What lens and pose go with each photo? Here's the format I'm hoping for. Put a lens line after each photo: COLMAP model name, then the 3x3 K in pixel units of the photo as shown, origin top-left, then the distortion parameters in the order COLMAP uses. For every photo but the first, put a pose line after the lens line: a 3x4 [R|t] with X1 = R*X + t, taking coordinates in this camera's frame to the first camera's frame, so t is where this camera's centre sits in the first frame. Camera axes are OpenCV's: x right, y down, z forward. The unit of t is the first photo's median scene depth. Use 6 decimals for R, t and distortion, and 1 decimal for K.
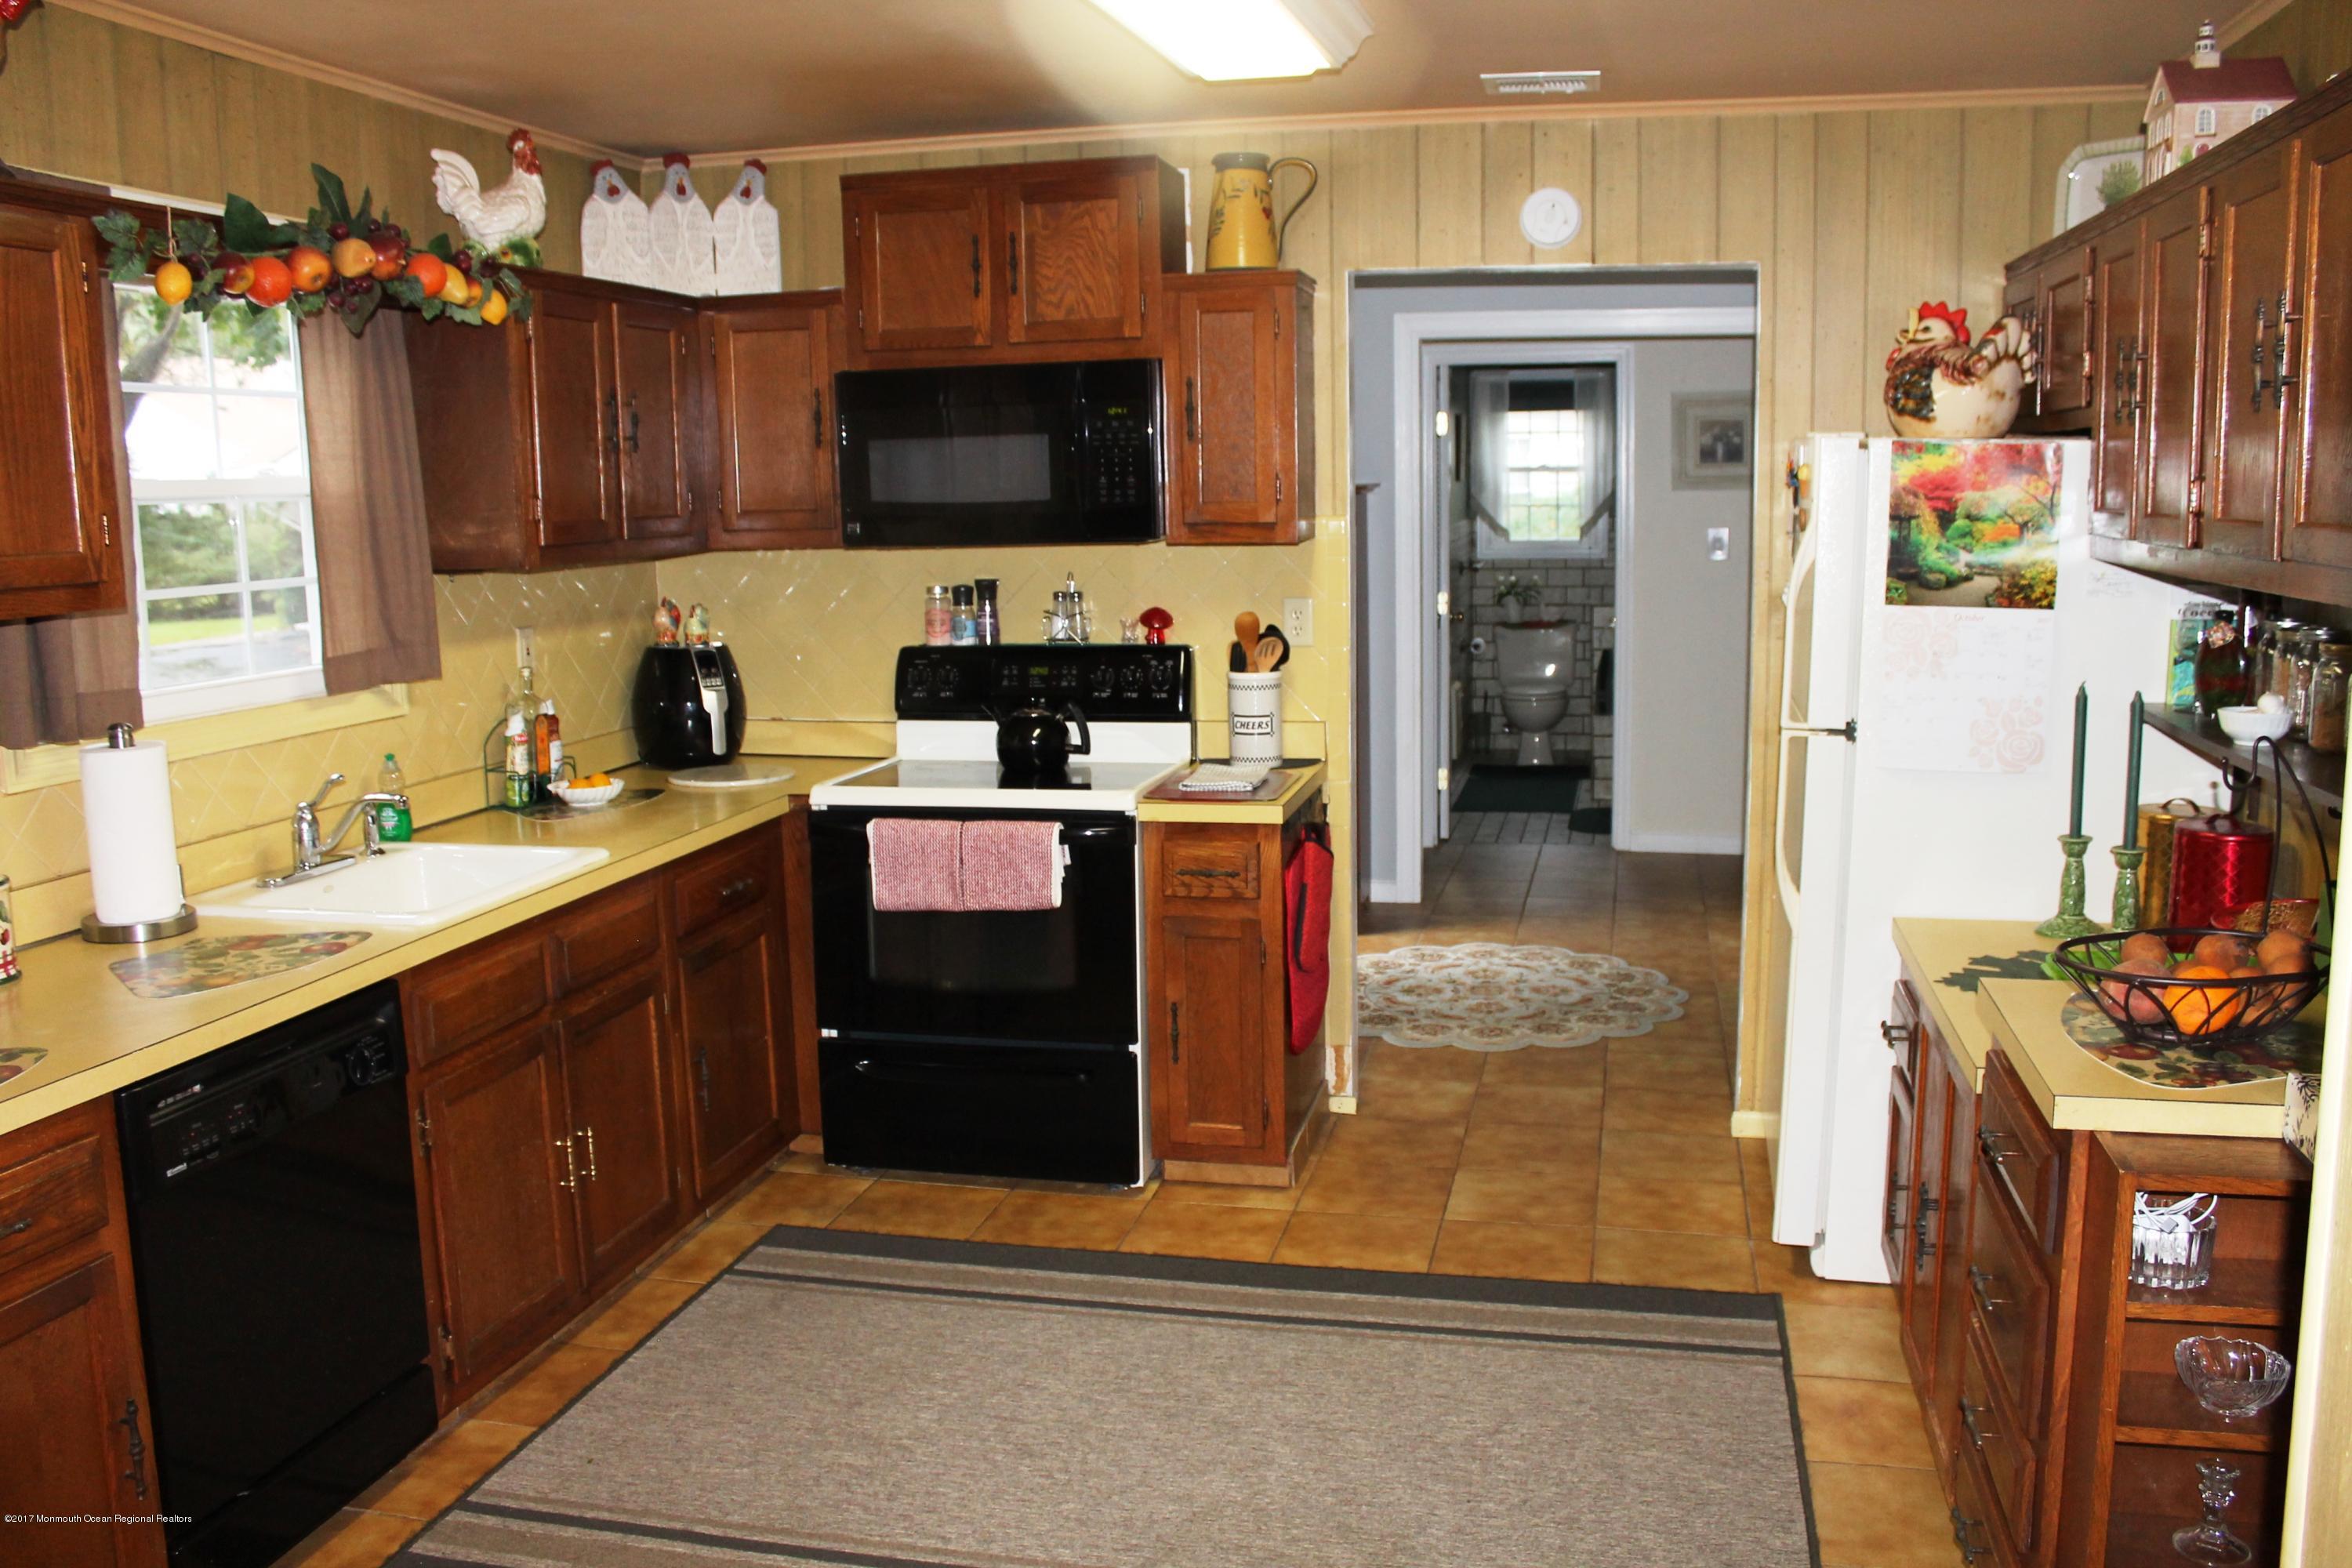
lens RADIAL K [[2042.1, 0, 1177.1], [0, 2042.1, 781.5], [0, 0, 1]] dist [-0.102660, 0.002471]
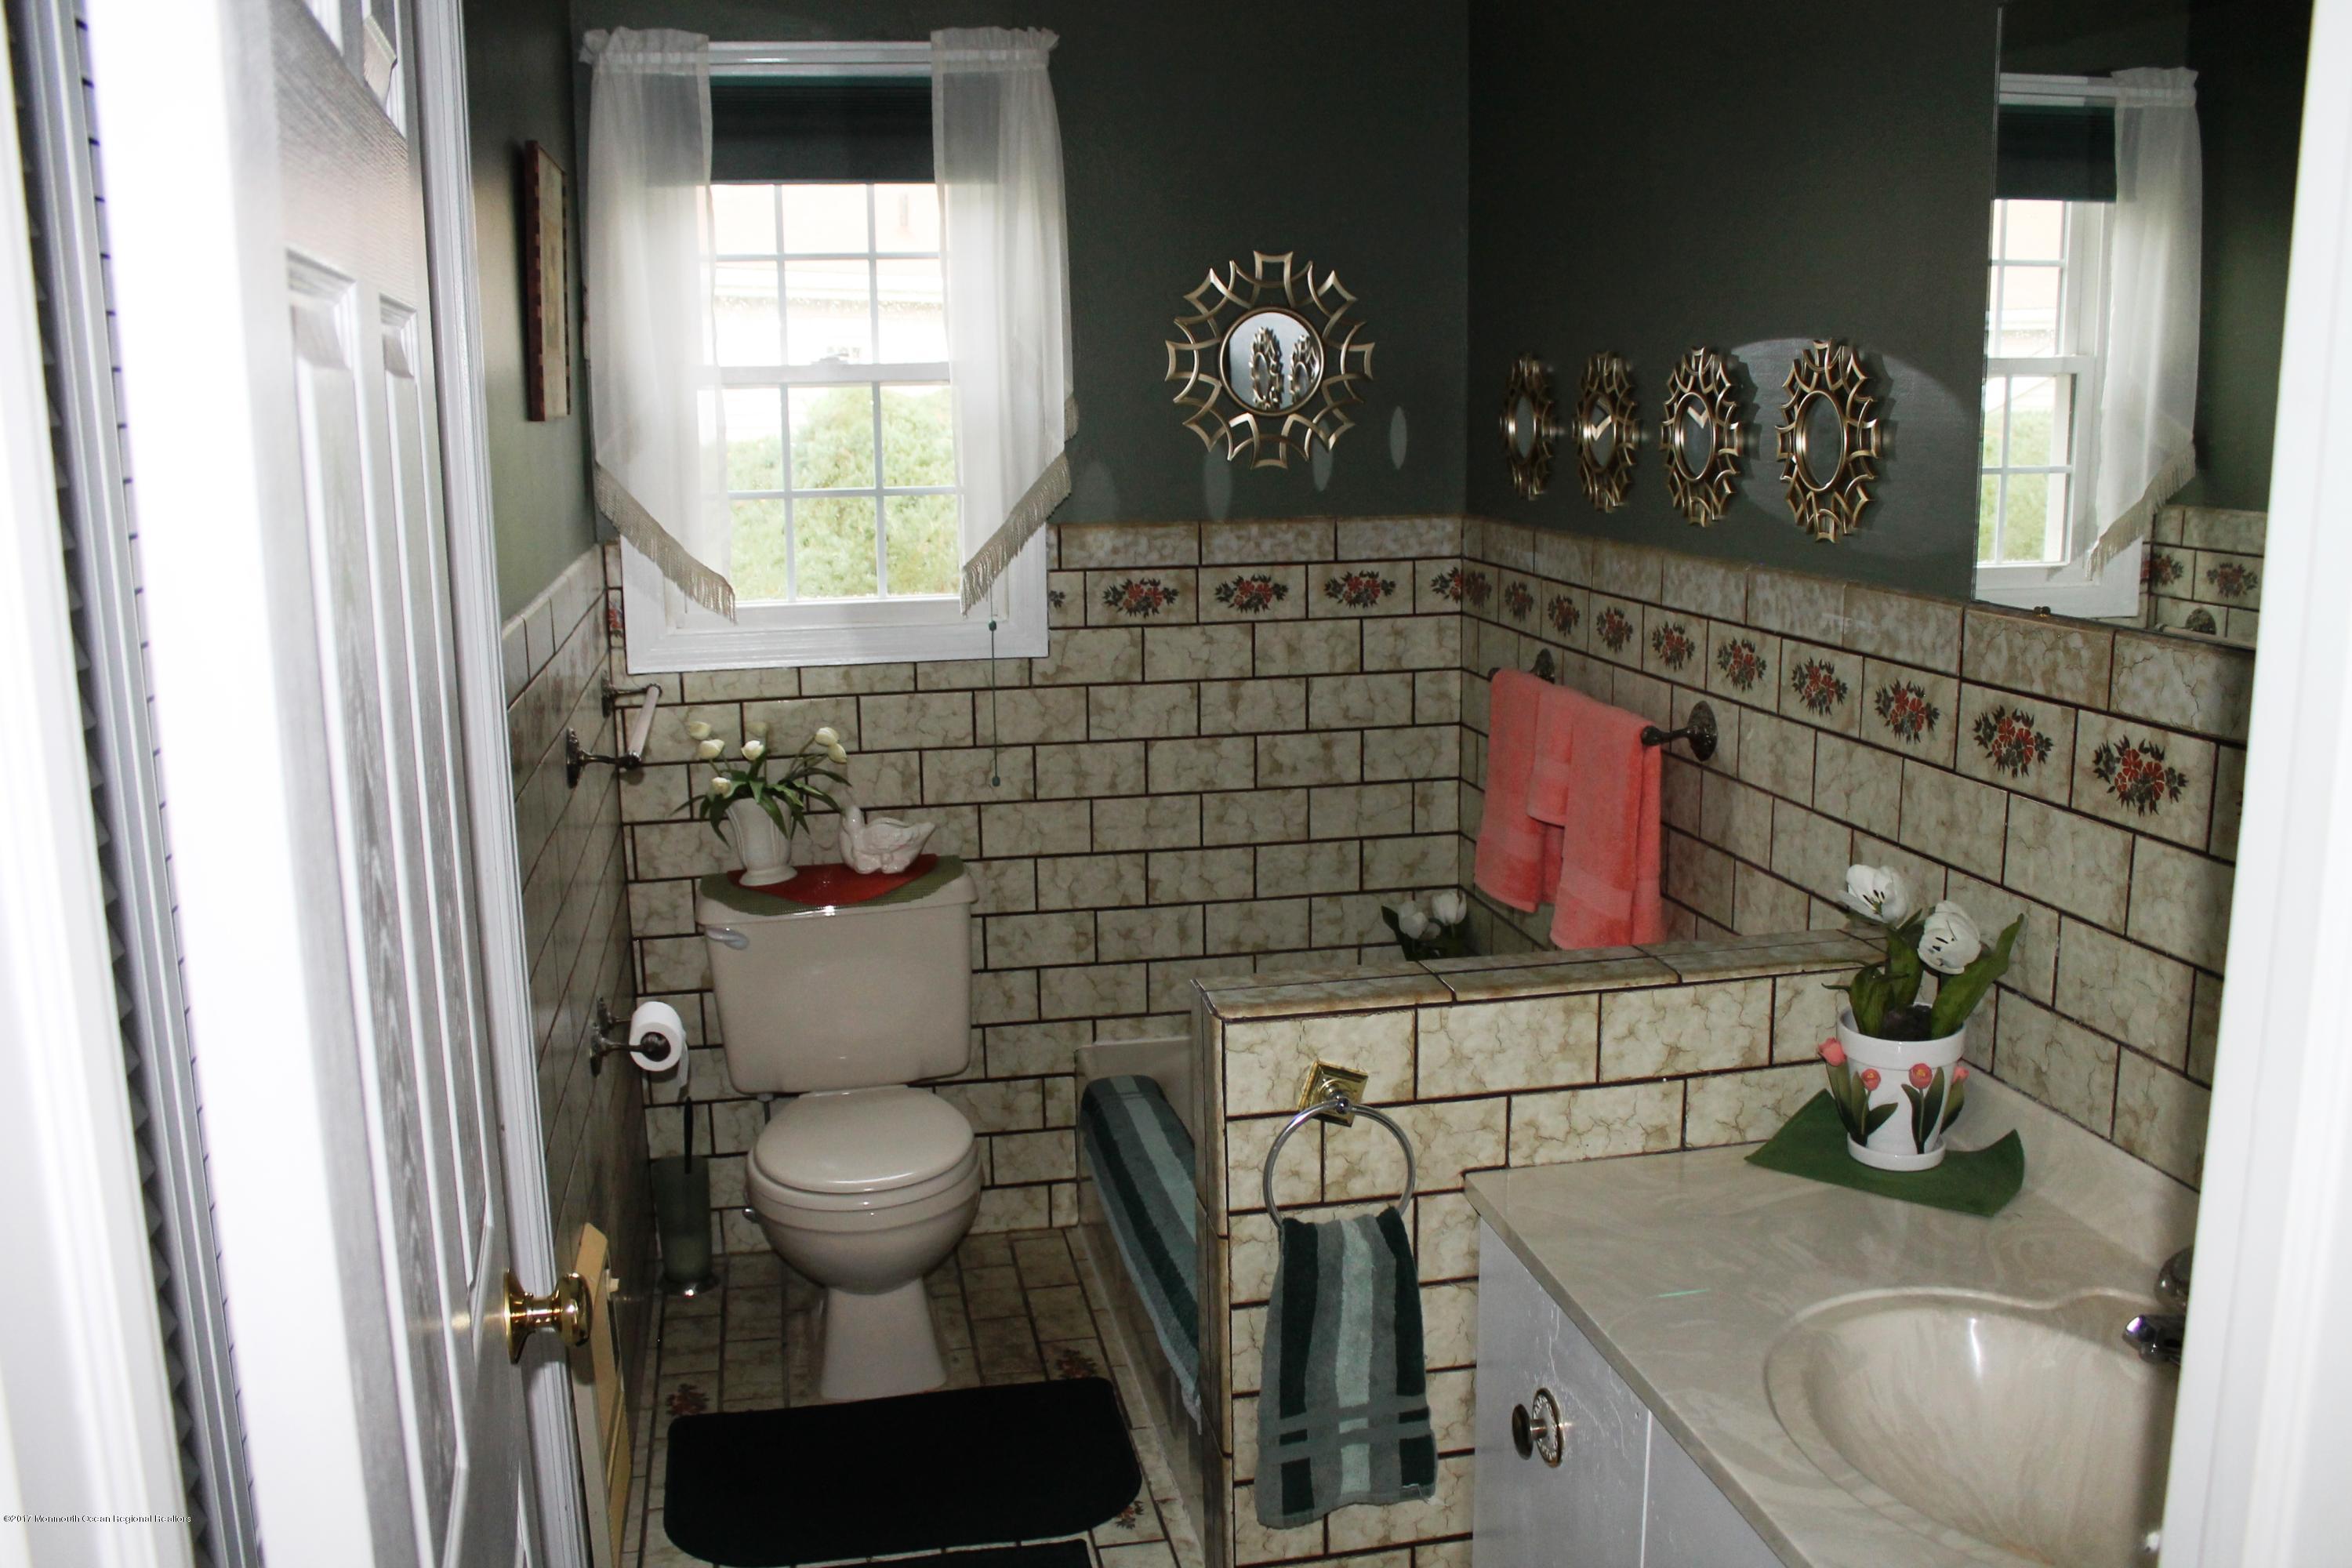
lens RADIAL K [[2042.1, 0, 1171.3], [0, 2042.1, 781.6], [0, 0, 1]] dist [-0.102660, 0.002471]
pose [[0.914857, -0.072042, 0.397299, 0.101073], [0.057408, 0.997166, 0.048621, -0.104565], [-0.399676, -0.021673, 0.916400, 0.696115]]
